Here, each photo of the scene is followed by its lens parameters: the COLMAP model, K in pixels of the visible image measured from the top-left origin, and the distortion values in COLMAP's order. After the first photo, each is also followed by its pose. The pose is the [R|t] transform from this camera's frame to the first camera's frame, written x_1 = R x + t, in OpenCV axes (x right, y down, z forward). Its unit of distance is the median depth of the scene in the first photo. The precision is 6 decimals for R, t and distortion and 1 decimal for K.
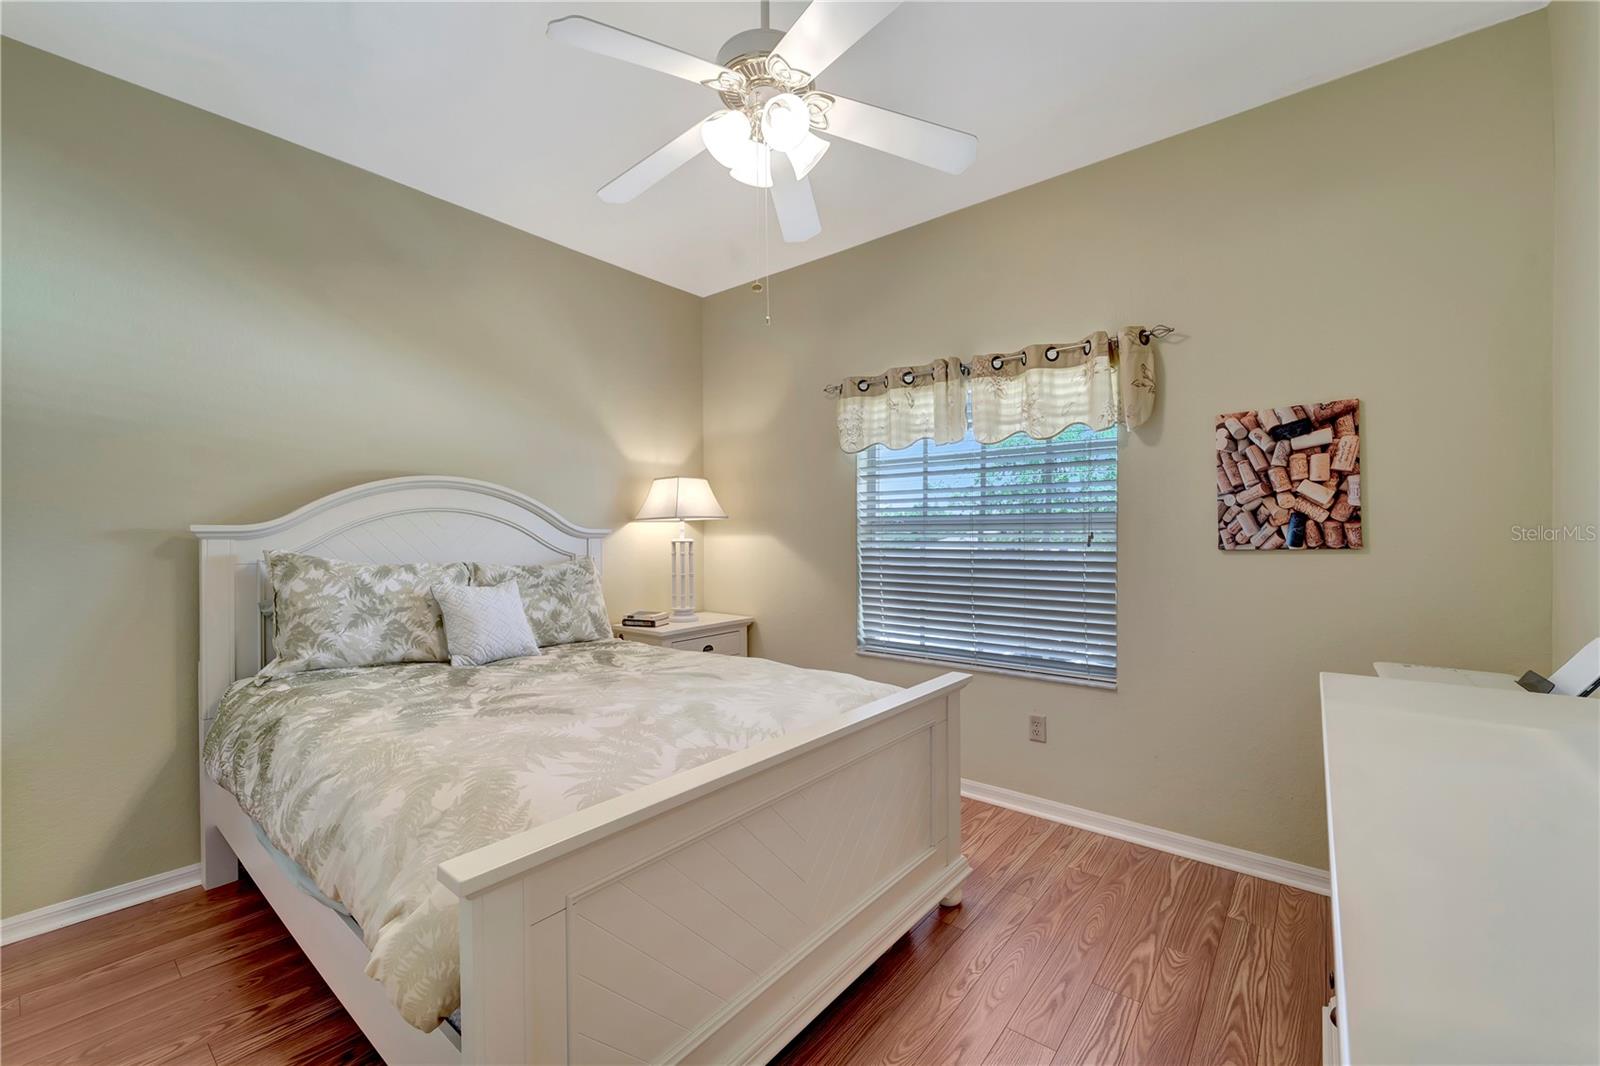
lens RADIAL K [[650.2, 0, 800.0], [0, 650.2, 533.0], [0, 0, 1]] dist [-0.000880, -0.000398]
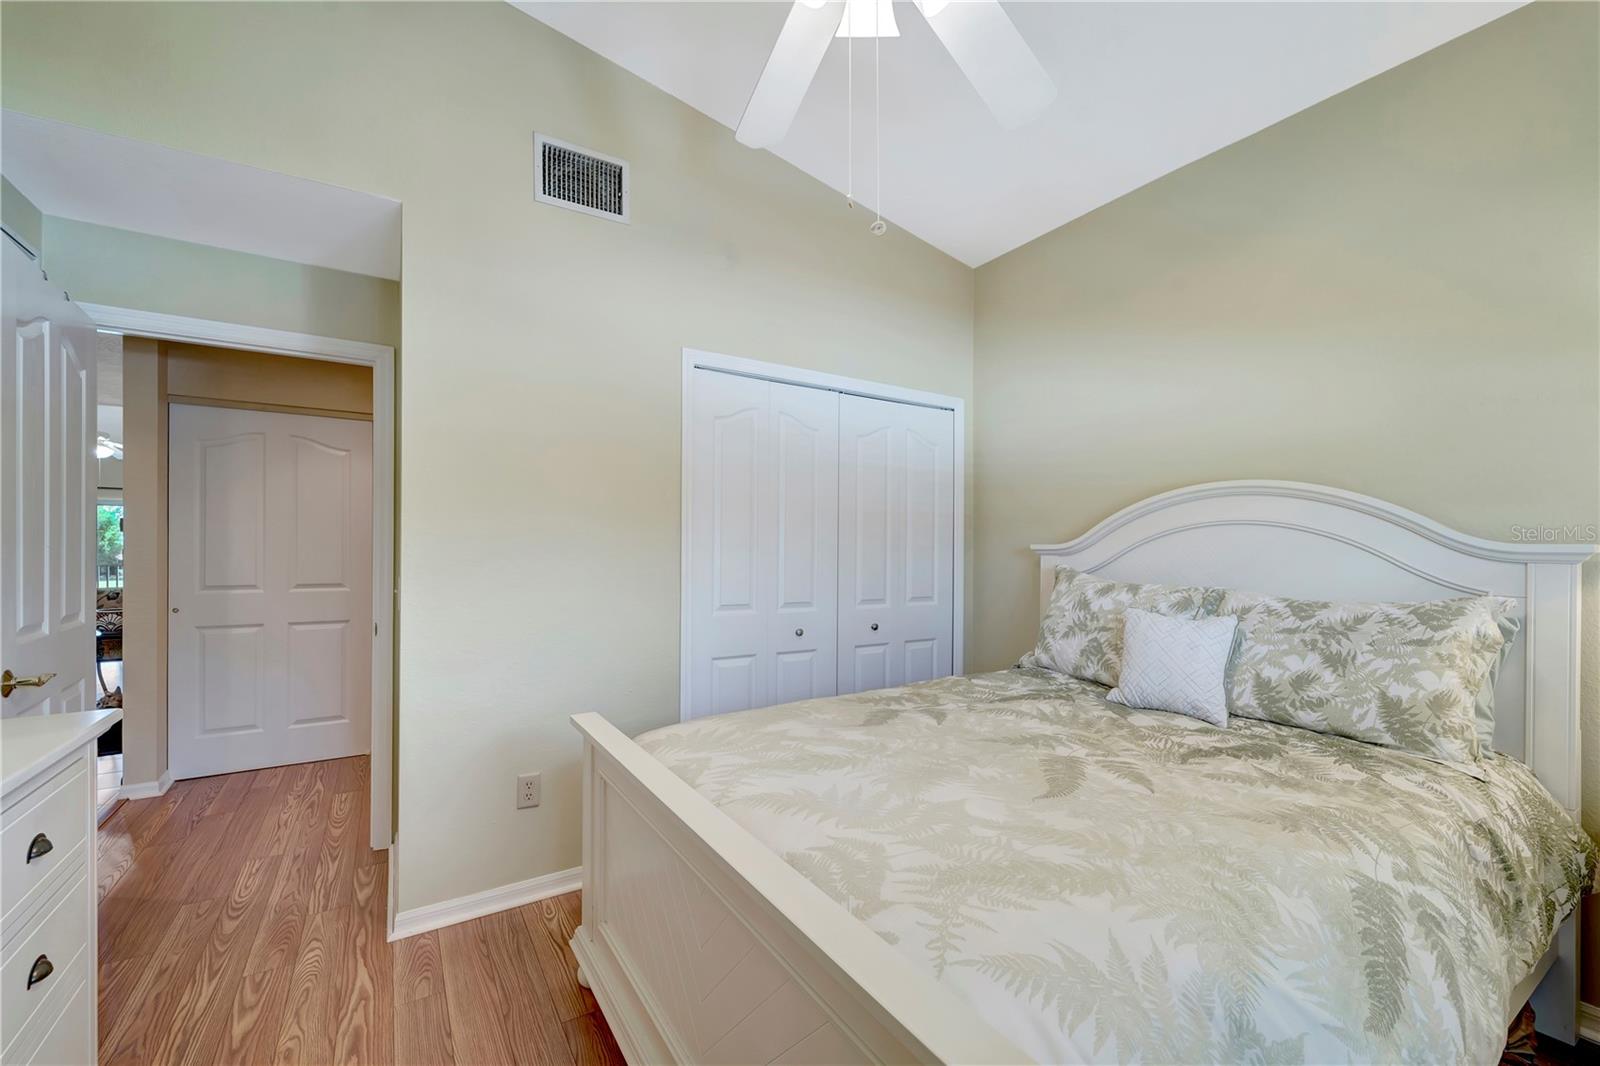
lens RADIAL K [[634.2, 0, 800.0], [0, 634.2, 533.0], [0, 0, 1]] dist [0.000745, 0.000108]
pose [[-0.306464, -0.025456, -0.951542, 0.458716], [-0.003360, 0.999665, -0.025661, -0.001122], [0.951876, -0.004667, -0.306447, 0.891165]]
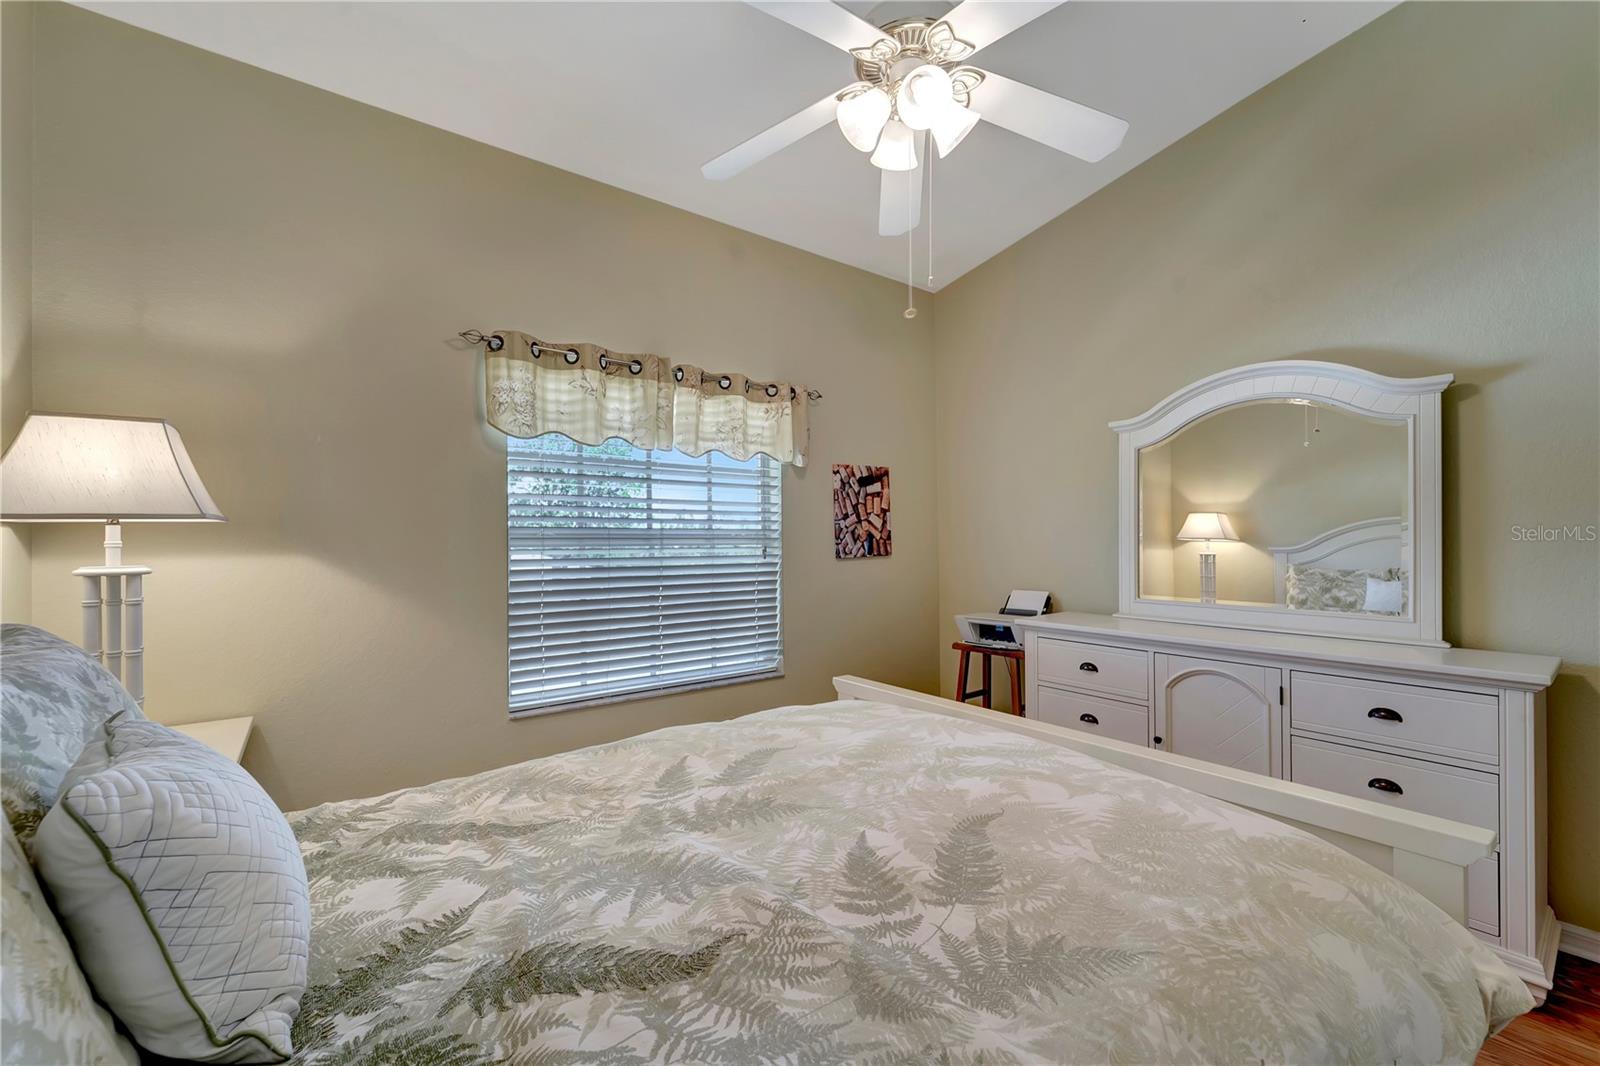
lens RADIAL K [[650.2, 0, 800.0], [0, 650.2, 533.0], [0, 0, 1]] dist [-0.000880, -0.000398]
pose [[0.226904, 0.017154, 0.973766, -0.765147], [0.008179, 0.999776, -0.019518, -0.002591], [-0.973883, 0.012393, 0.226713, 0.753083]]
